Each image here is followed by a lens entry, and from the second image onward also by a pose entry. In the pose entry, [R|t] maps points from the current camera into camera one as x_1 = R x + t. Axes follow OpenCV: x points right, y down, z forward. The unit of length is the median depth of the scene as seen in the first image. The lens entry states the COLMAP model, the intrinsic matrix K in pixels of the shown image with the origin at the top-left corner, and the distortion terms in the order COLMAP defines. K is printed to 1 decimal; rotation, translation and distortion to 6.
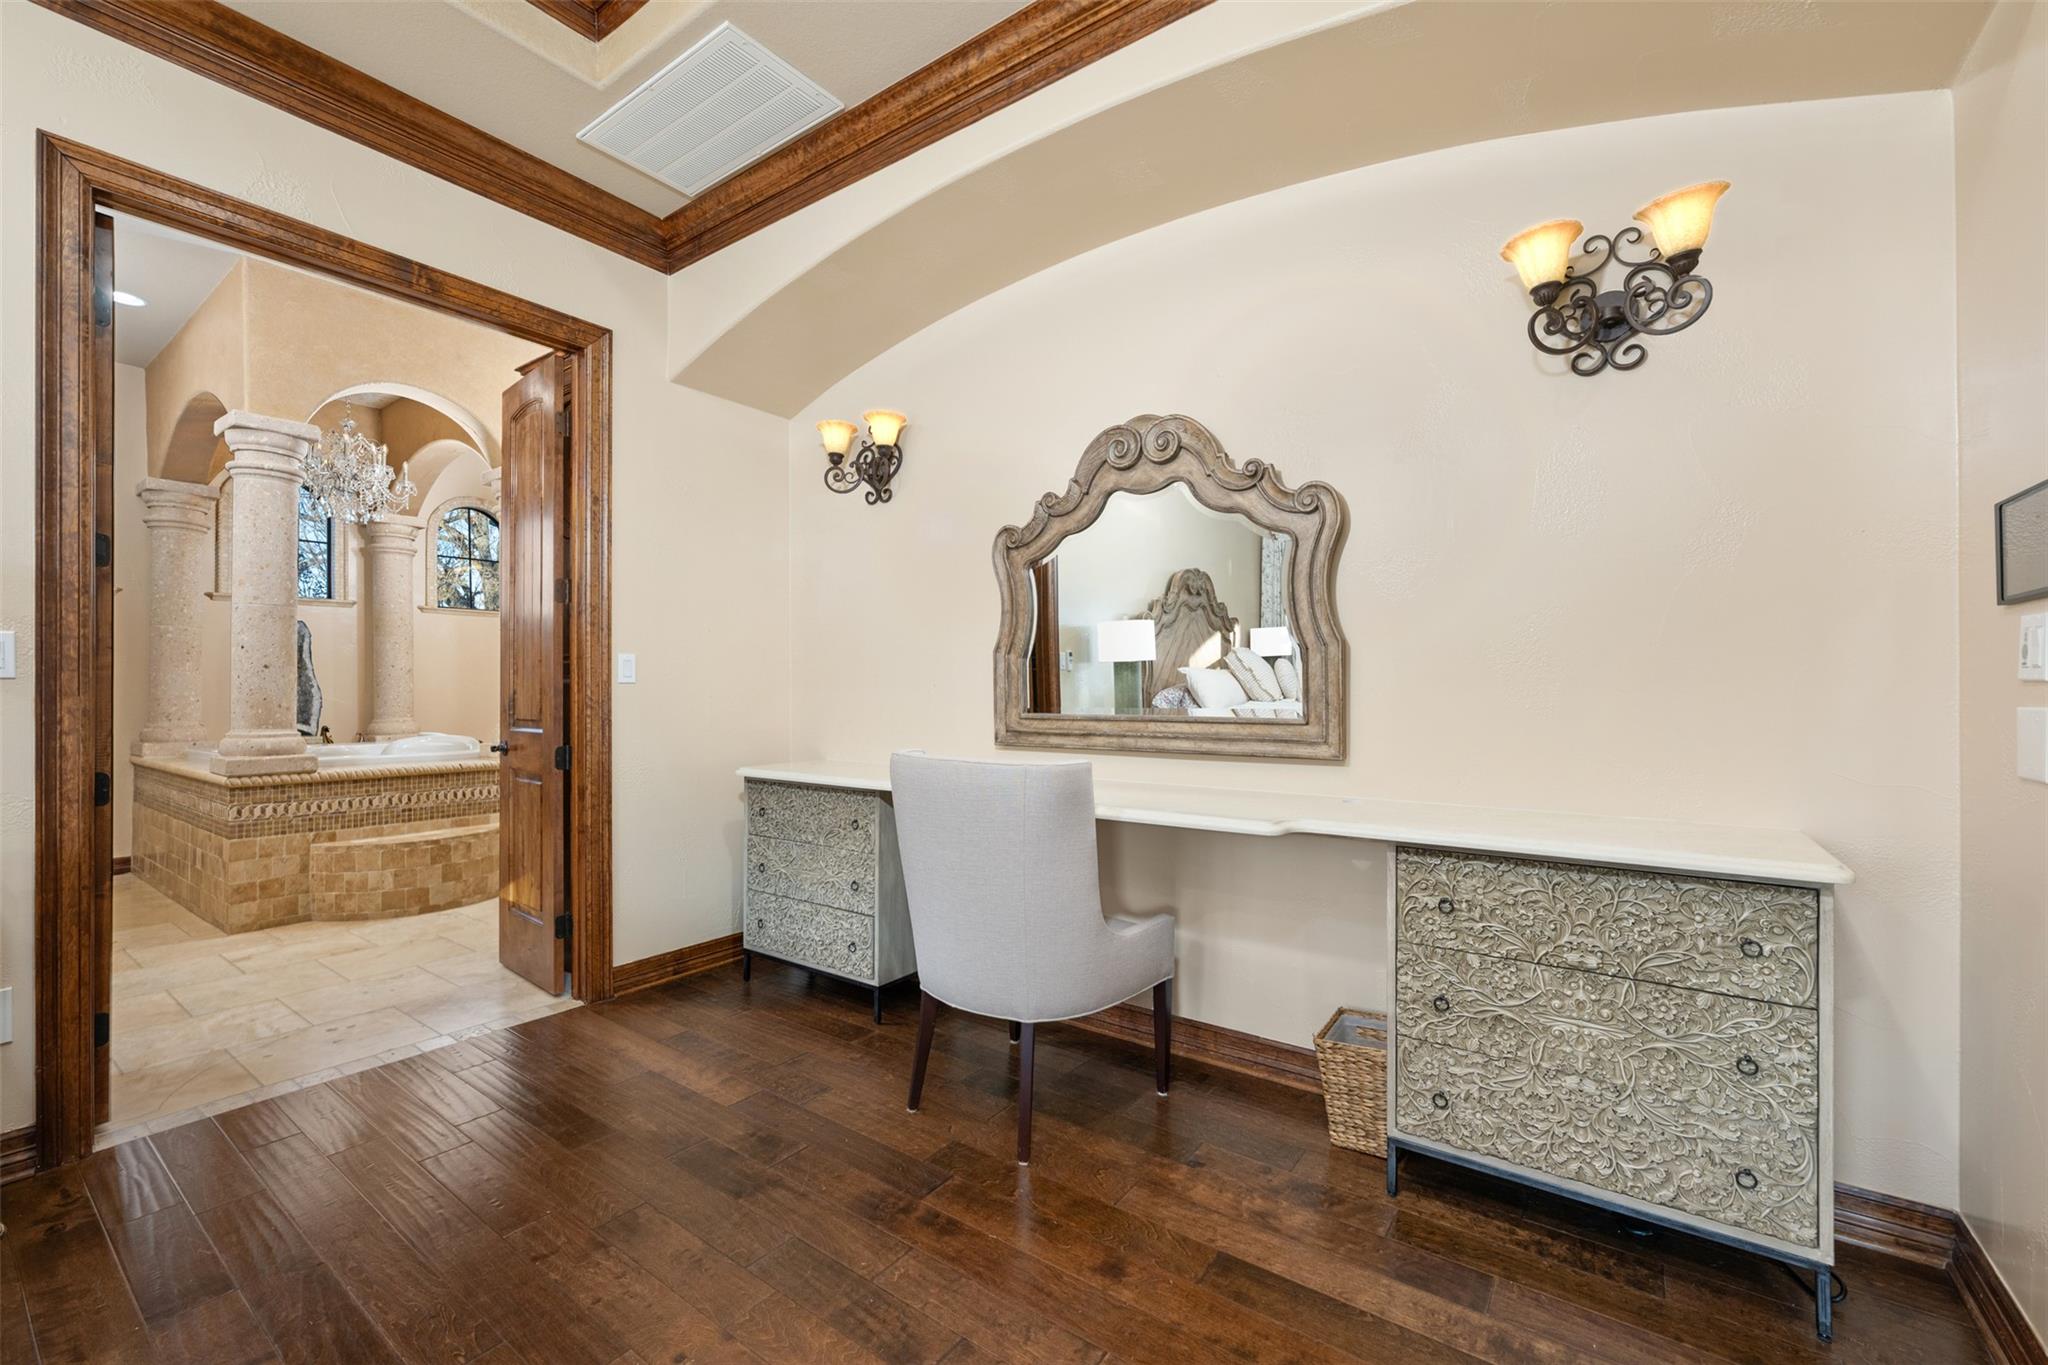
lens RADIAL K [[835.9, 0, 1020.7], [0, 835.9, 687.6], [0, 0, 1]] dist [-0.003332, -0.000282]
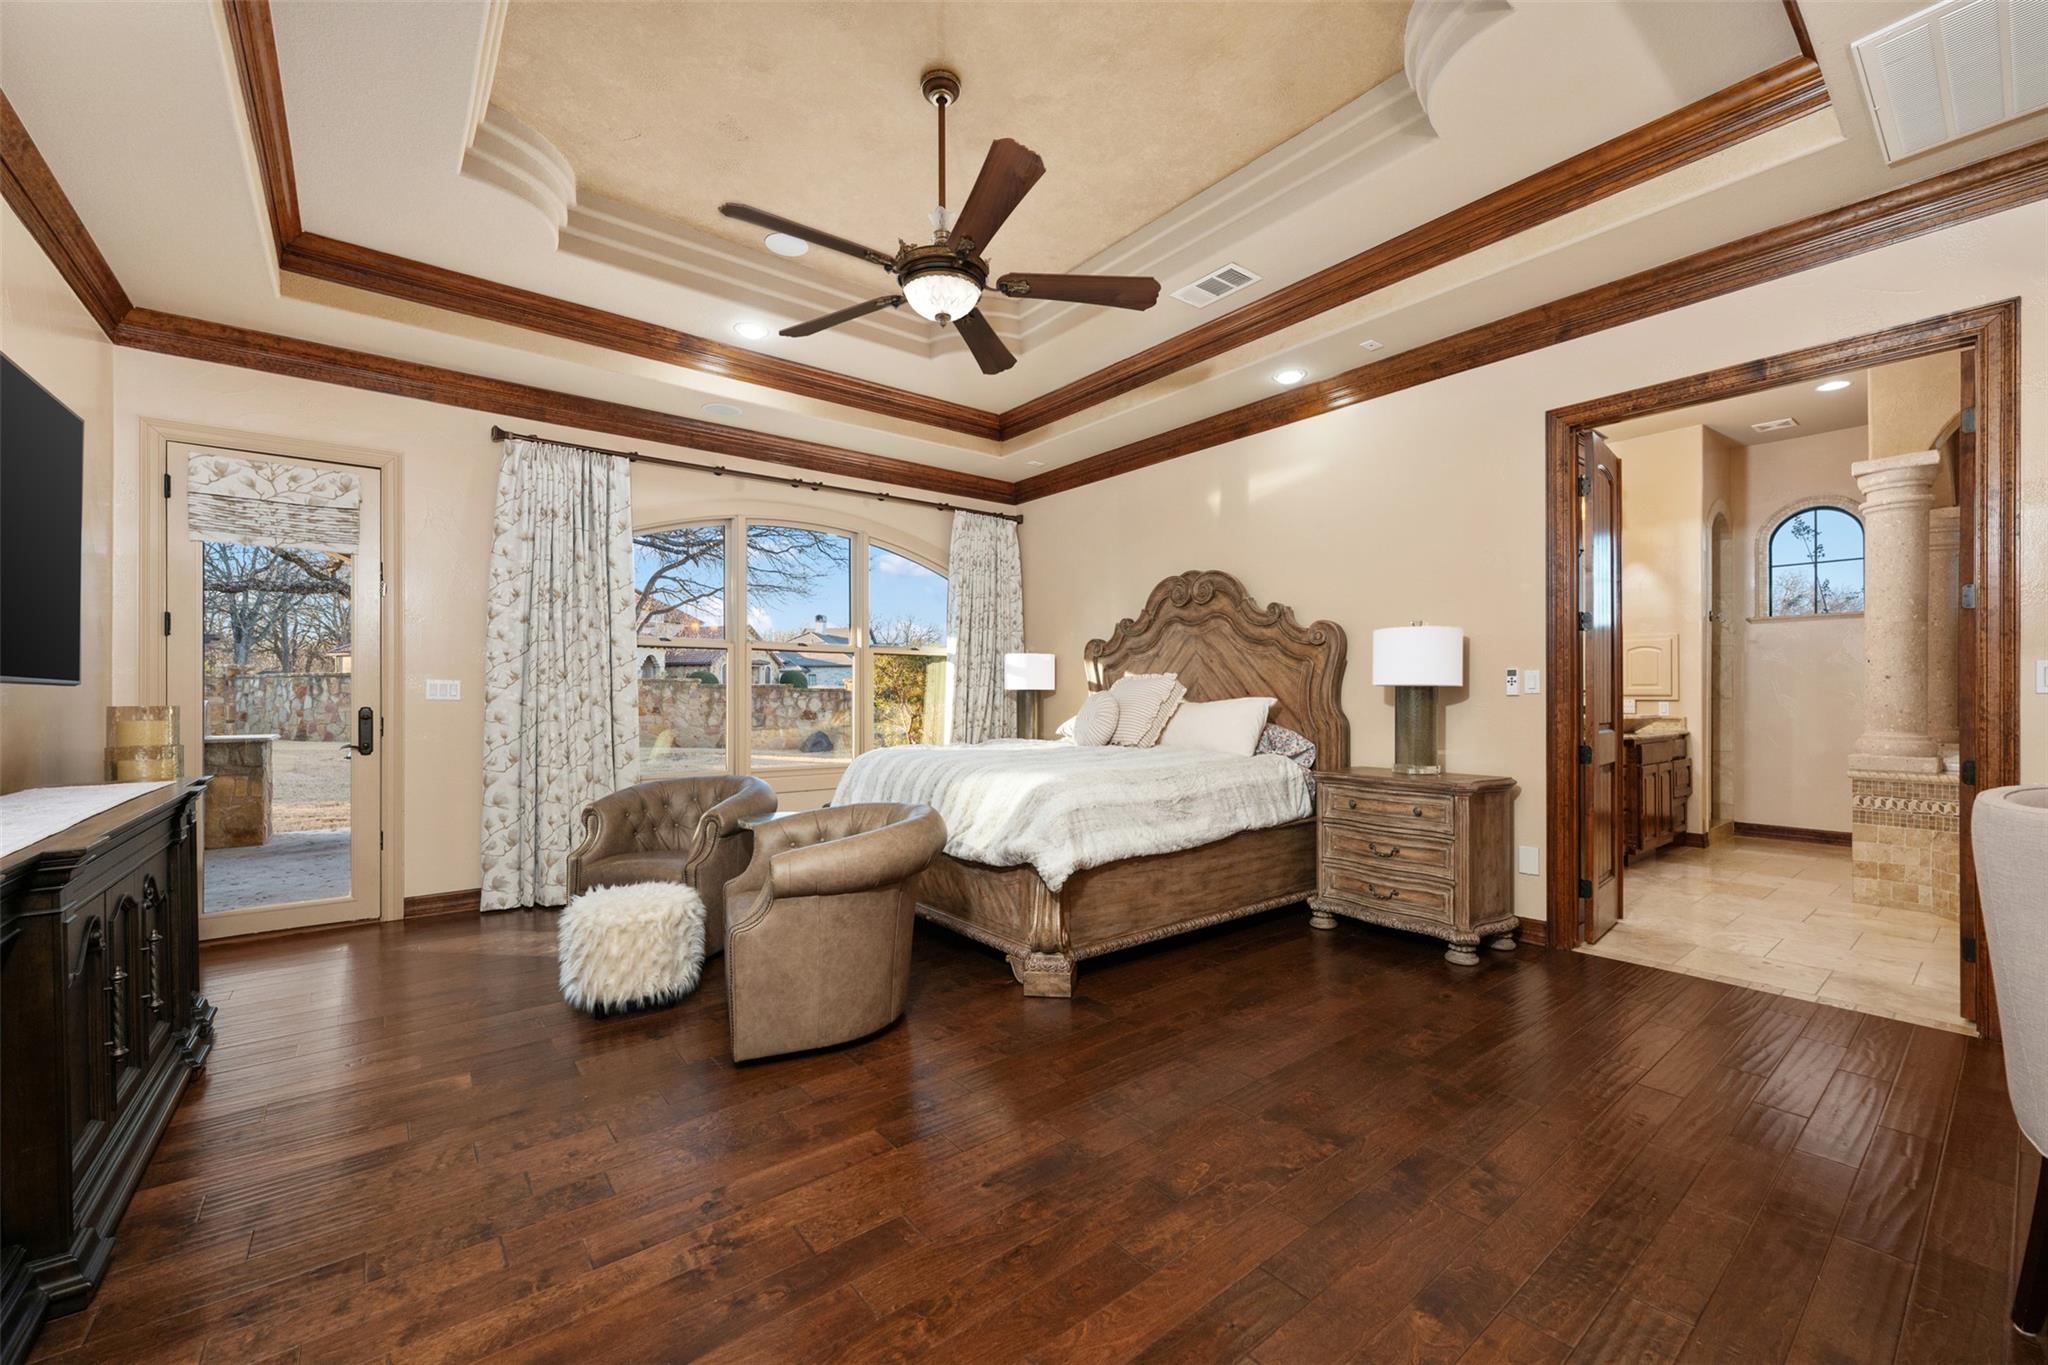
lens RADIAL K [[813.0, 0, 1026.1], [0, 813.0, 693.1], [0, 0, 1]] dist [-0.002660, 0.000250]
pose [[-0.262205, -0.000142, -0.965012, 0.476514], [0.005979, 0.999981, -0.001772, -0.008003], [0.964994, -0.006235, -0.262199, 0.156531]]
